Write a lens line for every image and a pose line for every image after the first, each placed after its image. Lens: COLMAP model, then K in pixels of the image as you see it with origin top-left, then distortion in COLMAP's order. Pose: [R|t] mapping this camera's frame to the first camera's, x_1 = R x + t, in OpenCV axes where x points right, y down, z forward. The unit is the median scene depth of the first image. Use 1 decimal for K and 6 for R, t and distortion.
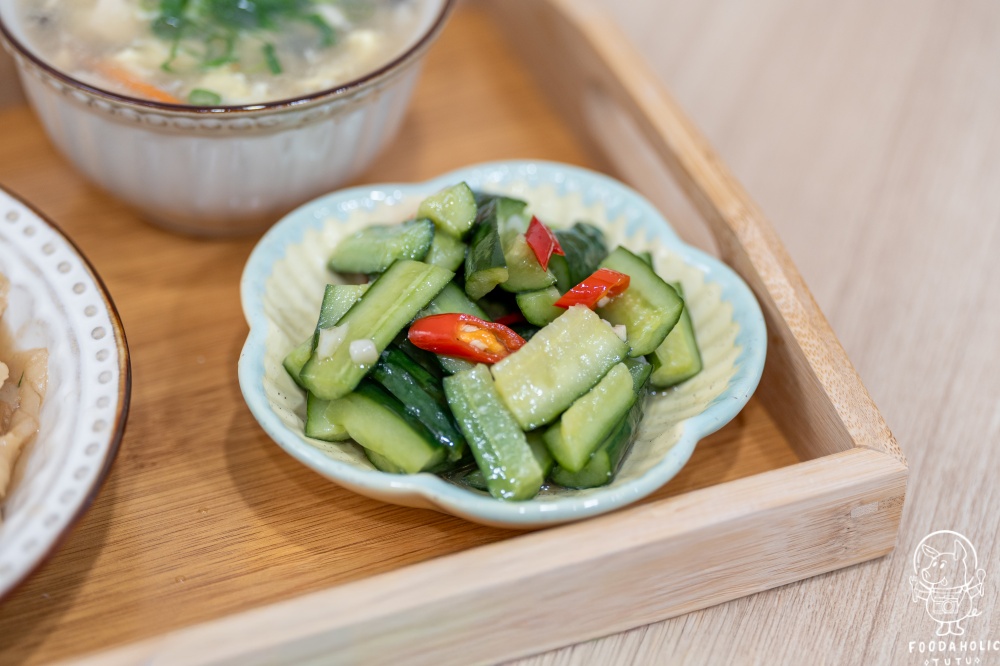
lens RADIAL K [[2950.2, 0, 501.4], [0, 2950.2, 334.3], [0, 0, 1]] dist [0.011567, 0.000000]
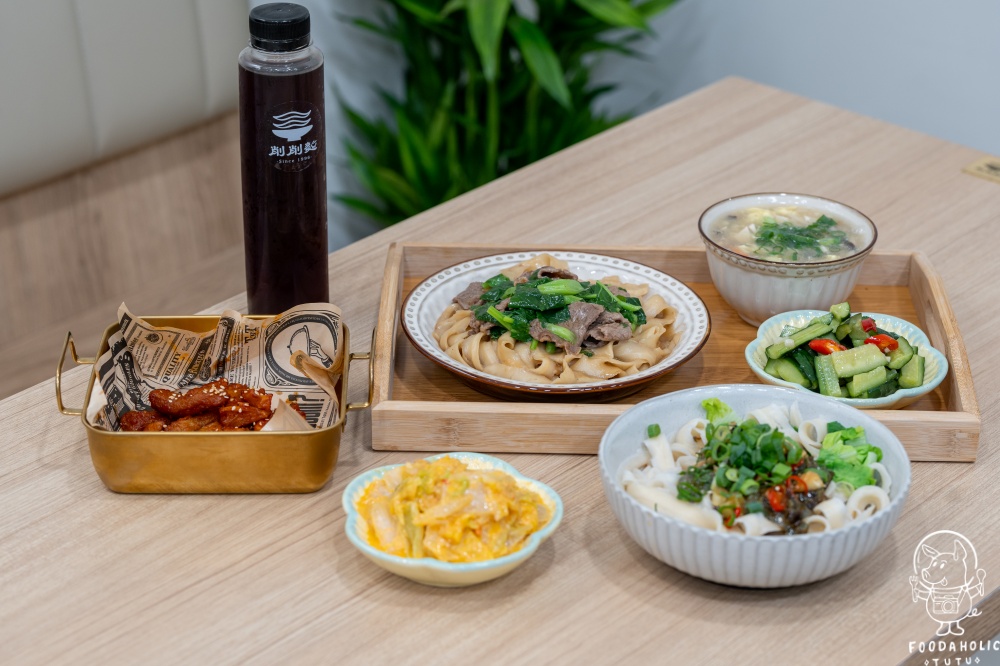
lens RADIAL K [[2268.0, 0, 501.3], [0, 2268.0, 332.1], [0, 0, 1]] dist [-0.037204, 0.000000]
pose [[0.914602, 0.163813, -0.369687, 0.470262], [-0.251248, 0.946579, -0.202144, 0.474491], [0.316824, 0.277765, 0.906901, -0.961137]]
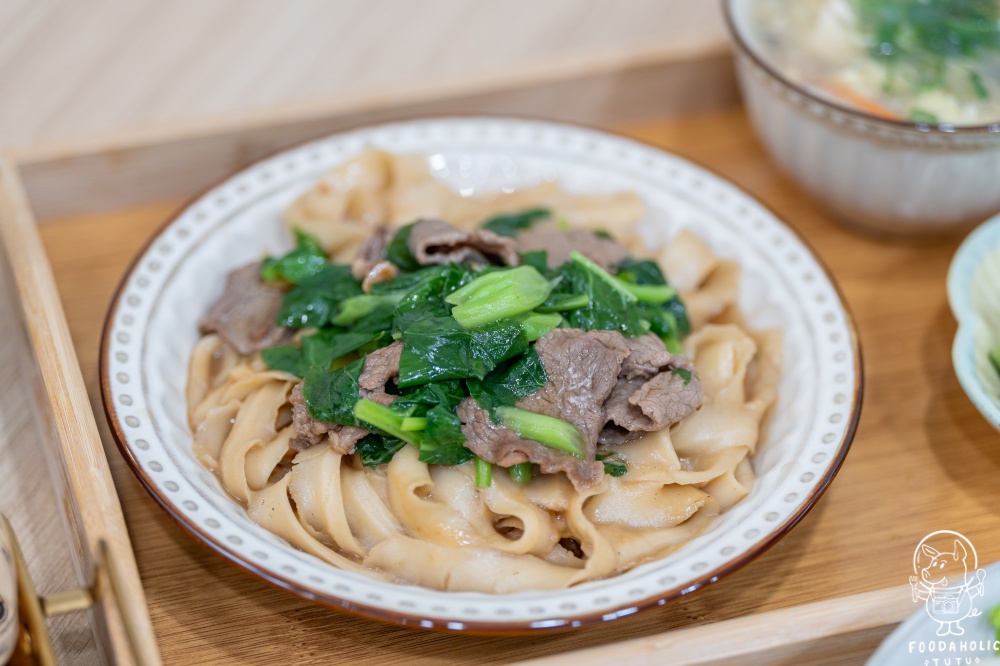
lens RADIAL K [[2950.2, 0, 497.8], [0, 2950.2, 331.0], [0, 0, 1]] dist [0.011567, 0.000000]
pose [[0.992594, 0.064039, -0.103231, -0.145805], [-0.064368, 0.997926, 0.000148, 0.012677], [0.103027, 0.006497, 0.994657, -0.148821]]
